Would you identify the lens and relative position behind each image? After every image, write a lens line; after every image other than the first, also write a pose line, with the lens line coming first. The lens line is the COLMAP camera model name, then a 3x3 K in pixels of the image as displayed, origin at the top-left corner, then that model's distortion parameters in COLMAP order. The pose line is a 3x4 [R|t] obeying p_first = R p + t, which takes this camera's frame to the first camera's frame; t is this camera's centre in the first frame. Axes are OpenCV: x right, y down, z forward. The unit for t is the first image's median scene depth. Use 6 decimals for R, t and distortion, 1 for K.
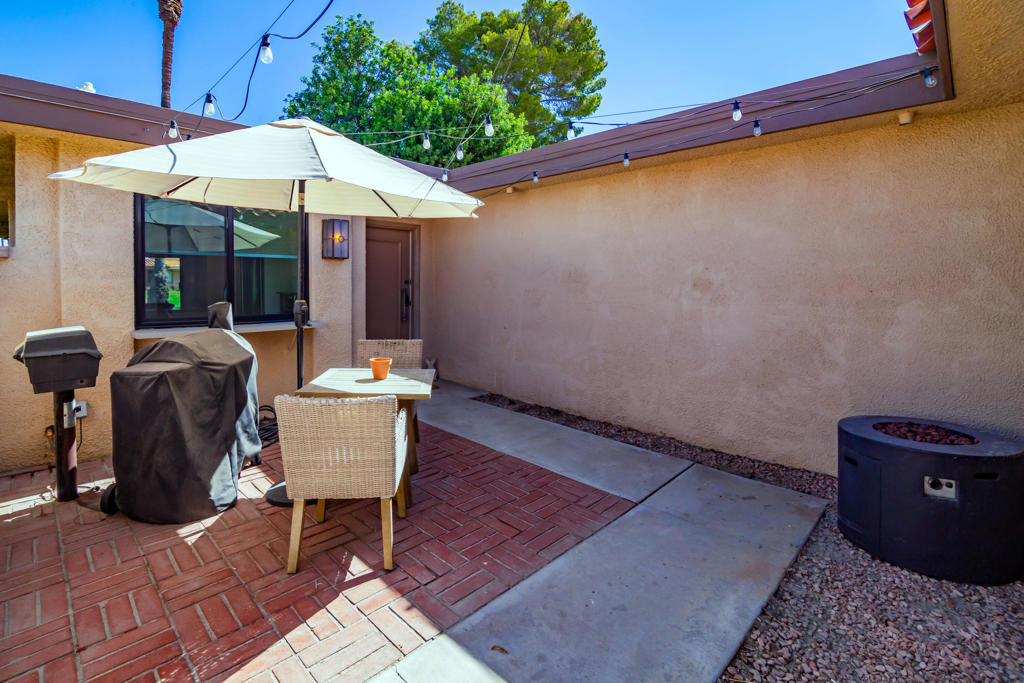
lens RADIAL K [[471.5, 0, 506.7], [0, 471.5, 300.8], [0, 0, 1]] dist [-0.014288, -0.000321]
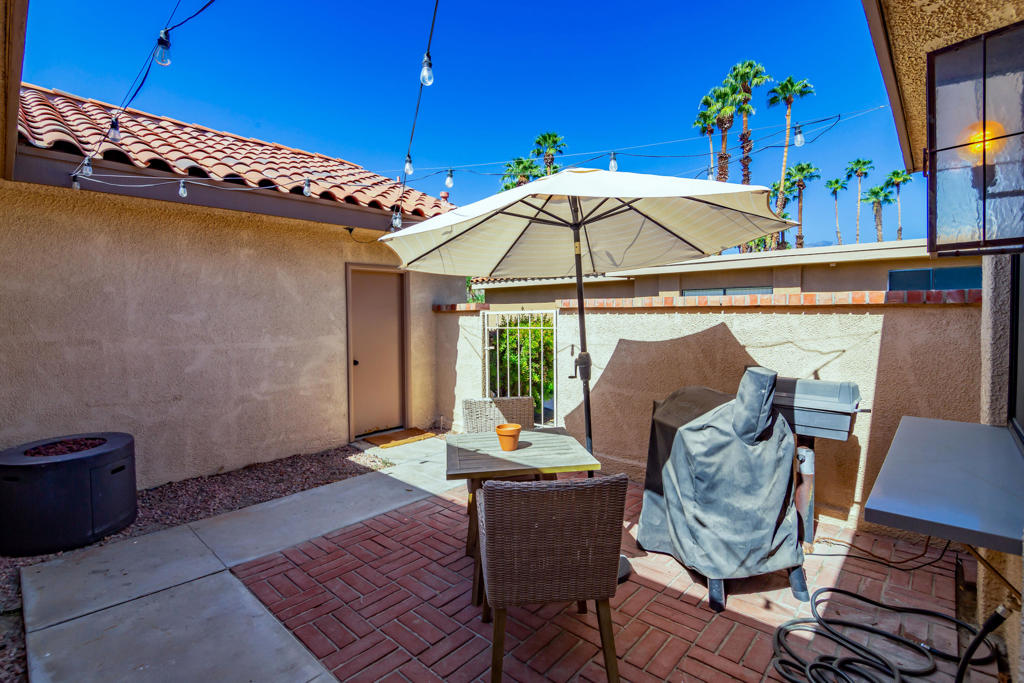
lens RADIAL K [[482.3, 0, 511.5], [0, 482.3, 314.3], [0, 0, 1]] dist [-0.002062, -0.000148]
pose [[-0.999369, 0.002389, -0.035440, -0.203146], [0.000889, 0.999105, 0.042279, -0.093780], [0.035509, 0.042220, -0.998477, 1.555777]]
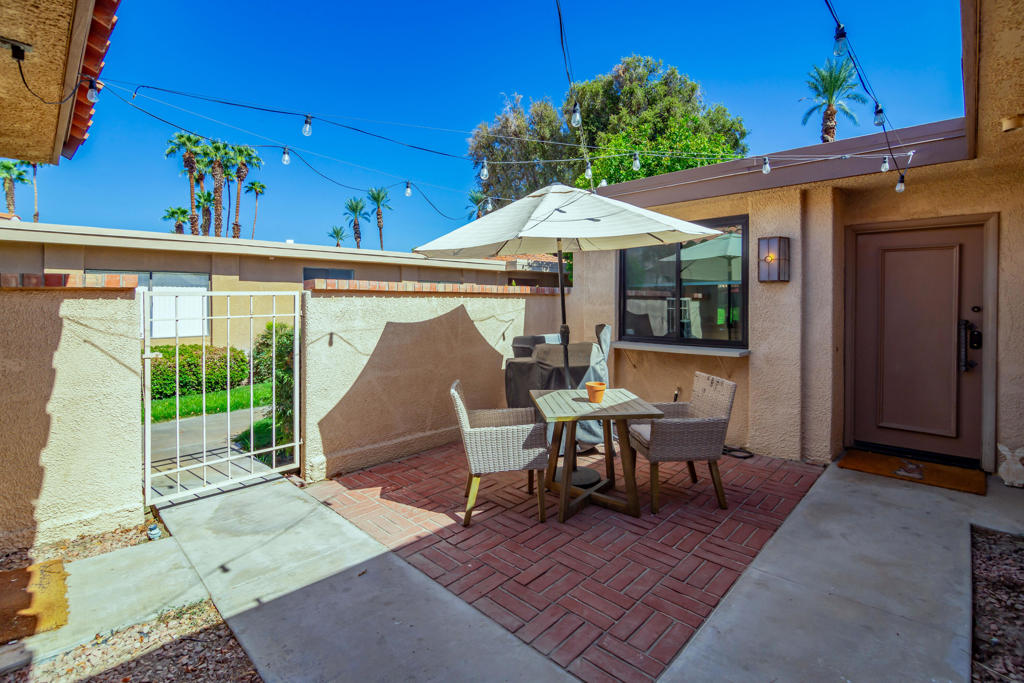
lens RADIAL K [[471.5, 0, 506.7], [0, 471.5, 300.8], [0, 0, 1]] dist [-0.014288, -0.000321]
pose [[0.000026, -0.005420, -0.999985, 0.664218], [-0.039338, 0.999211, -0.005417, -0.040037], [0.999226, 0.039338, -0.000188, 0.659889]]
